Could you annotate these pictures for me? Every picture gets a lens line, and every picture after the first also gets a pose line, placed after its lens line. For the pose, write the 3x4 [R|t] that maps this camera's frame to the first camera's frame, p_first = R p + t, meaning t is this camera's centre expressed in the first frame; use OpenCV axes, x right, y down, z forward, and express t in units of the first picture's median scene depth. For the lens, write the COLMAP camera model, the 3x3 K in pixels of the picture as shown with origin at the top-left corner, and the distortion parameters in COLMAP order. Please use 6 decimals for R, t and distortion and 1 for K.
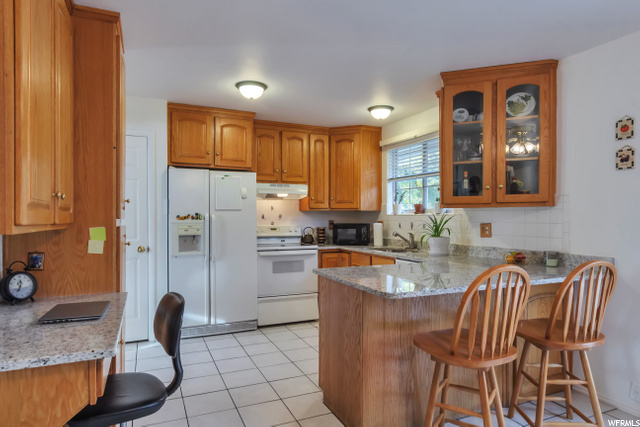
lens RADIAL K [[393.1, 0, 324.5], [0, 393.1, 219.2], [0, 0, 1]] dist [0.018516, -0.006109]
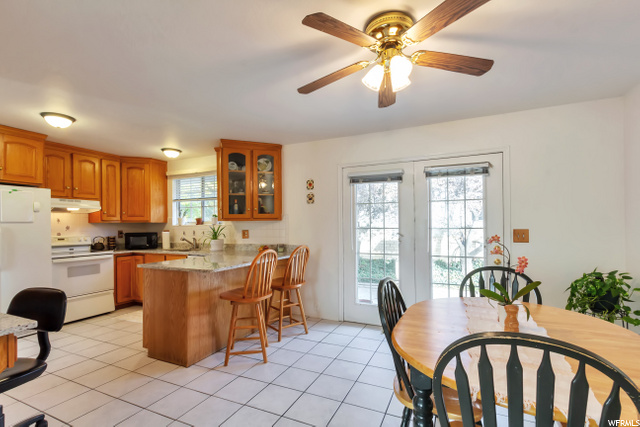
lens RADIAL K [[296.0, 0, 323.3], [0, 296.0, 223.6], [0, 0, 1]] dist [0.009118, -0.001902]
pose [[0.756408, -0.004281, 0.654087, -0.159529], [0.013985, 0.999856, -0.009629, -0.000894], [-0.653951, 0.016431, 0.756358, -0.170631]]
